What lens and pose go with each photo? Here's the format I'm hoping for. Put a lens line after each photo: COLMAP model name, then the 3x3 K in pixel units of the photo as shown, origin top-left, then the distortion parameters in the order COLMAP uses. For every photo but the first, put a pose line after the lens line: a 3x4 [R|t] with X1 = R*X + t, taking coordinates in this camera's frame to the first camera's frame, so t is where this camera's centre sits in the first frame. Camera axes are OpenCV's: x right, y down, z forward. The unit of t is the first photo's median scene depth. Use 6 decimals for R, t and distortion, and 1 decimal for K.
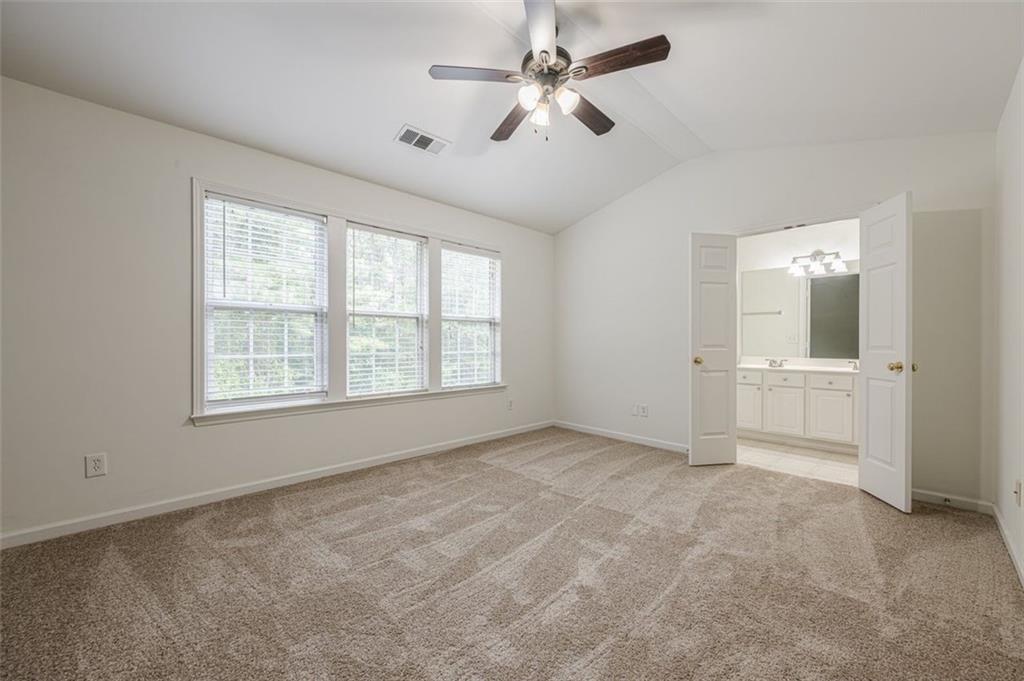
lens RADIAL K [[410.4, 0, 517.2], [0, 410.4, 340.8], [0, 0, 1]] dist [-0.001568, -0.000046]
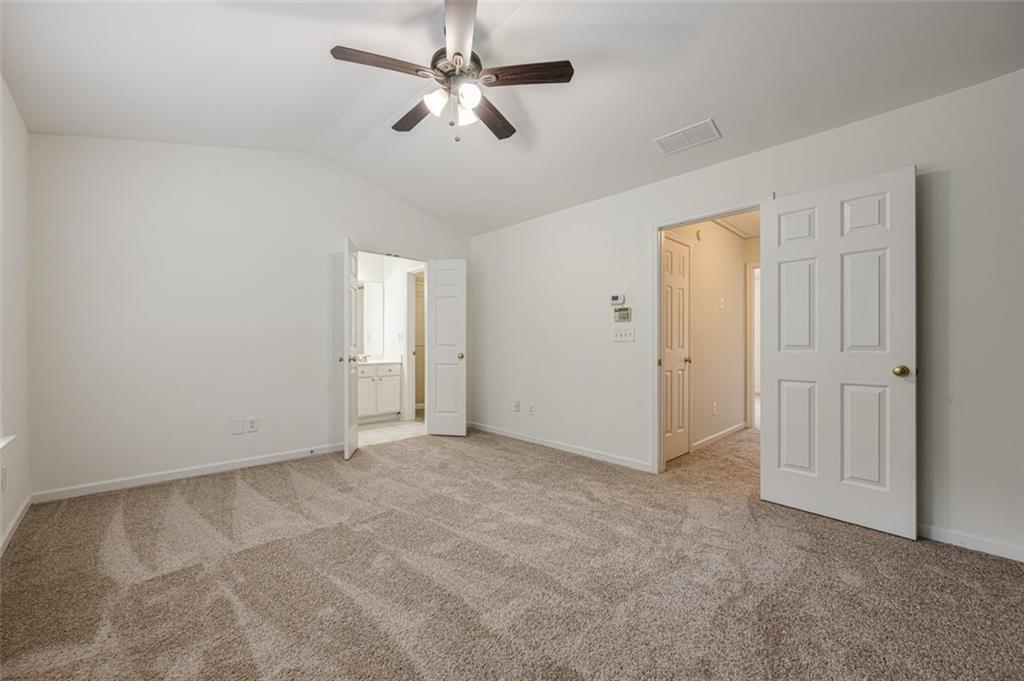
lens RADIAL K [[410.4, 0, 517.2], [0, 410.4, 340.8], [0, 0, 1]] dist [-0.001568, -0.000046]
pose [[-0.024127, 0.002829, 0.999705, -0.698746], [-0.007177, 0.999970, -0.003003, 0.000866], [-0.999683, -0.007247, -0.024106, 0.655030]]
